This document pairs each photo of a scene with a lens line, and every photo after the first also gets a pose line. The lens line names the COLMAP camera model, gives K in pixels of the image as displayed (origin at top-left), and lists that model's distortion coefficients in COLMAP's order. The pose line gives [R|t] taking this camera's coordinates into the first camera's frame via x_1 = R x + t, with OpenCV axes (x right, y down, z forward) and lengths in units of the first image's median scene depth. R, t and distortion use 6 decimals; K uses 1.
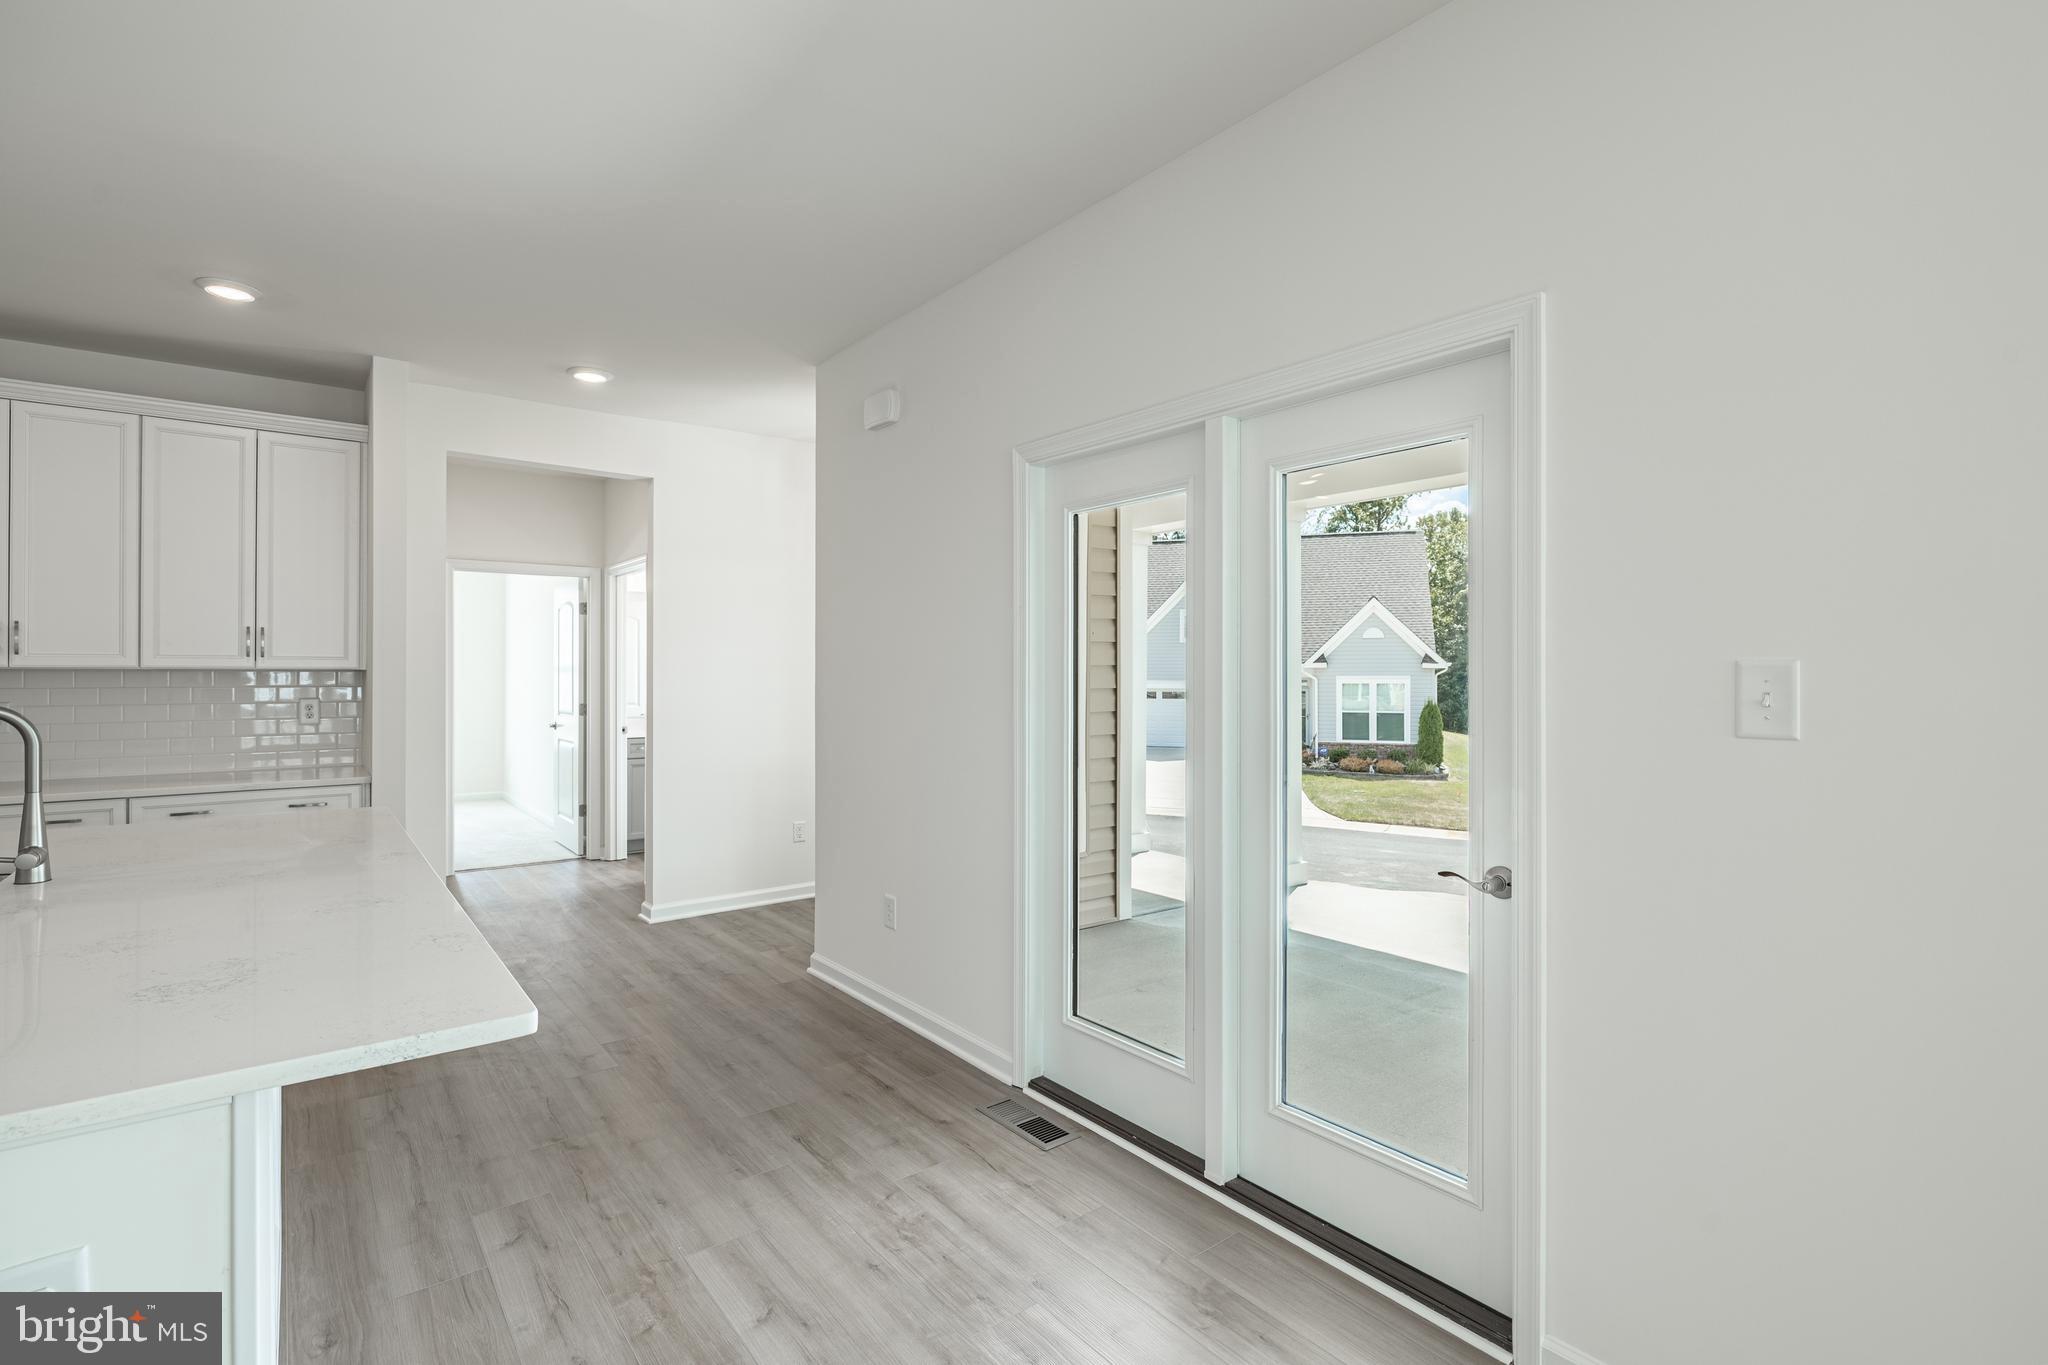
lens RADIAL K [[961.3, 0, 1014.6], [0, 961.3, 662.0], [0, 0, 1]] dist [-0.004091, 0.002080]
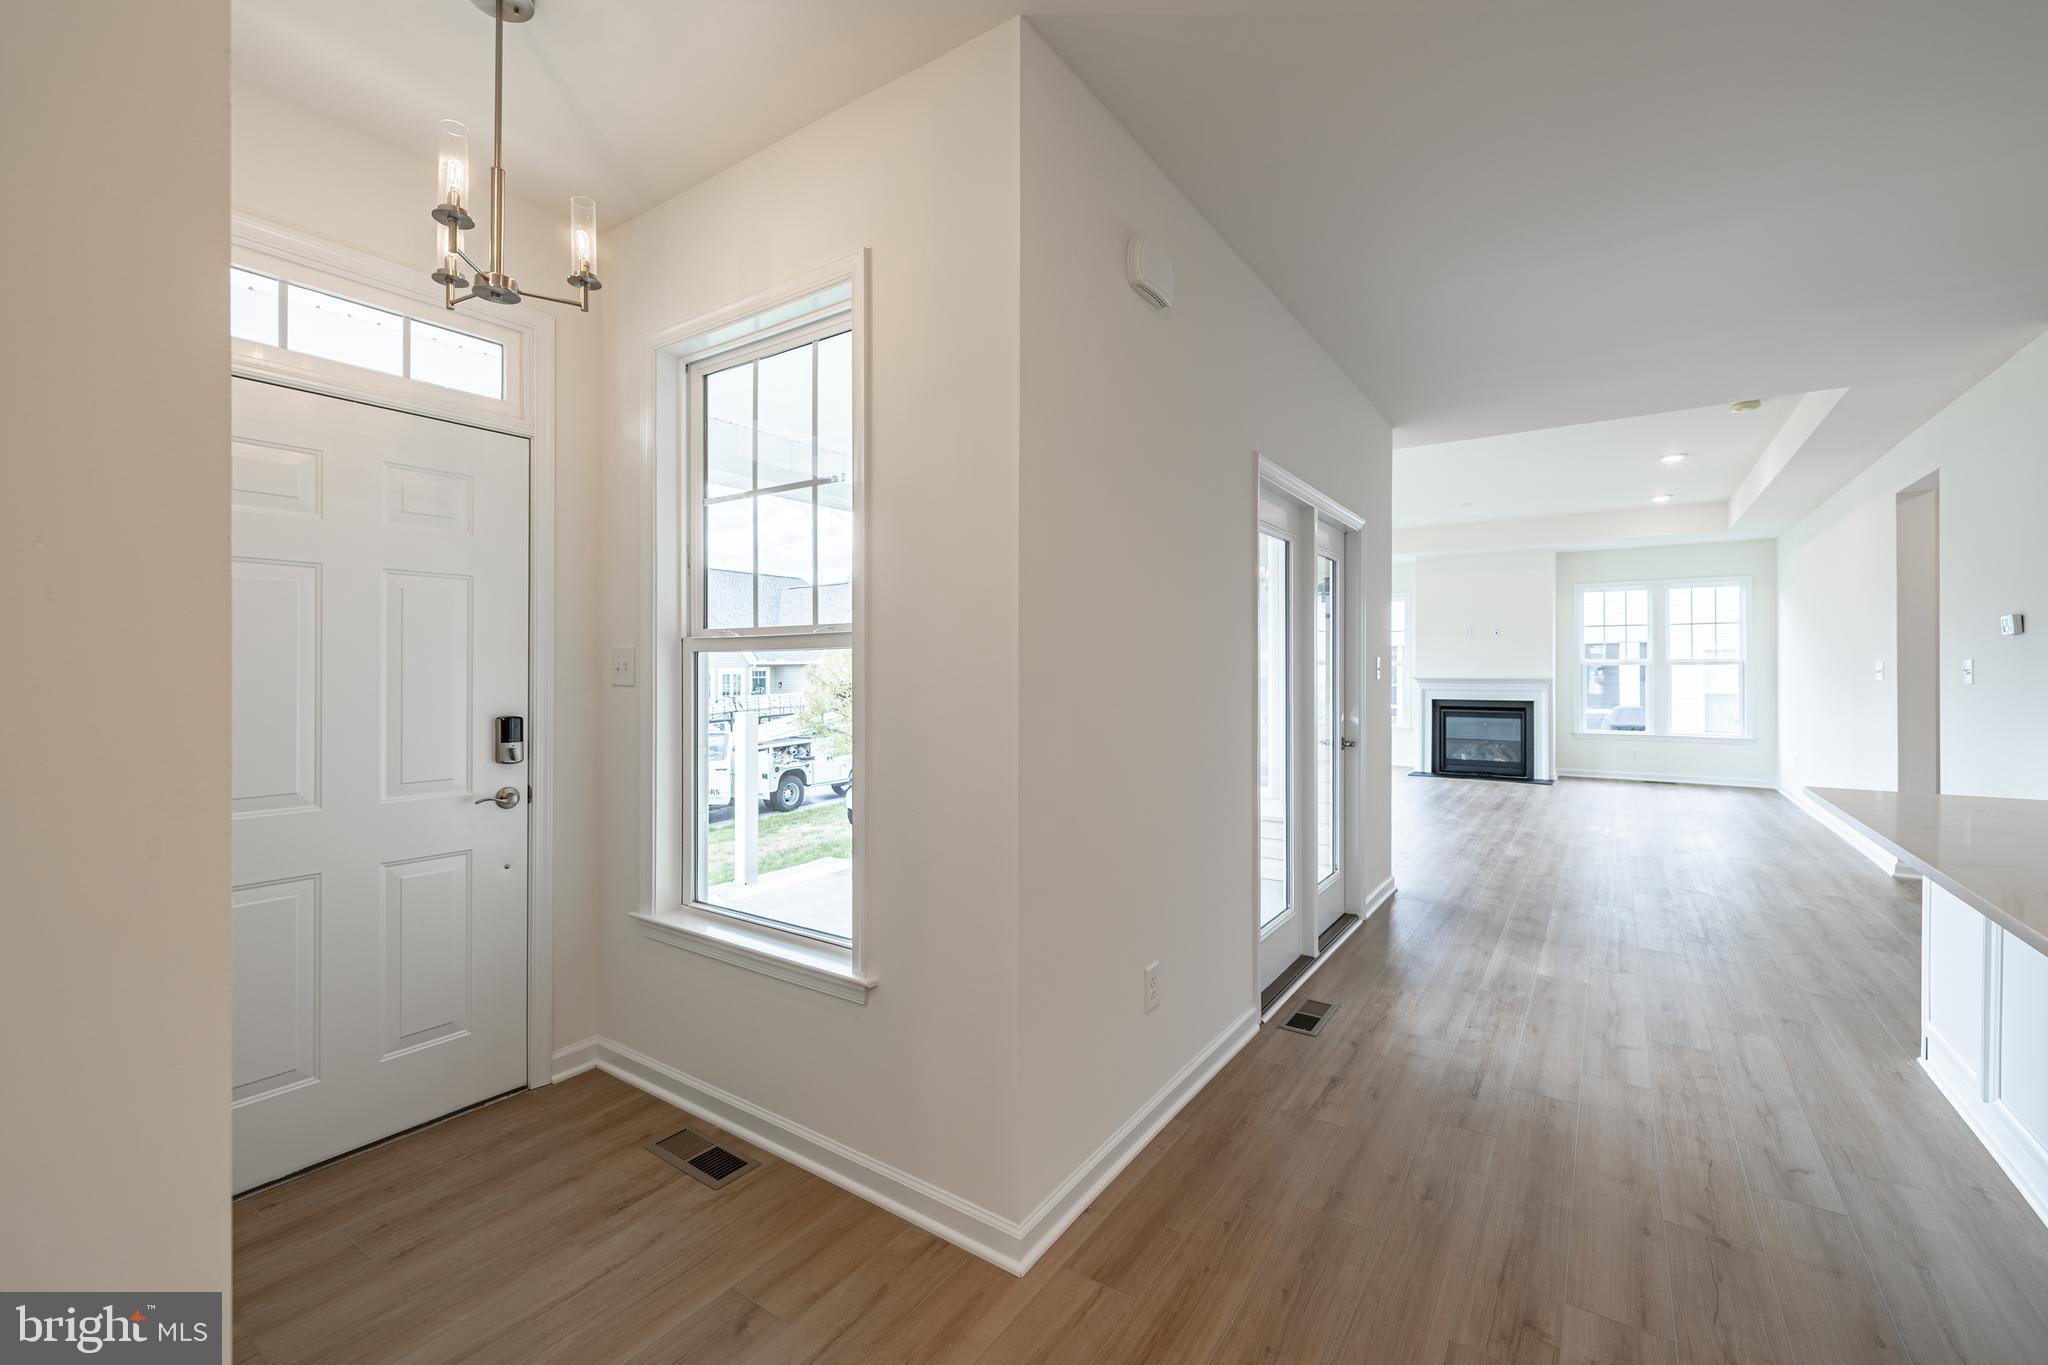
lens RADIAL K [[857.7, 0, 1026.3], [0, 857.7, 669.3], [0, 0, 1]] dist [-0.000513, 0.000677]
pose [[-0.313266, -0.002919, 0.949661, -0.748899], [-0.012386, 0.999923, -0.001012, 0.026783], [-0.949585, -0.012080, -0.313278, 1.371726]]
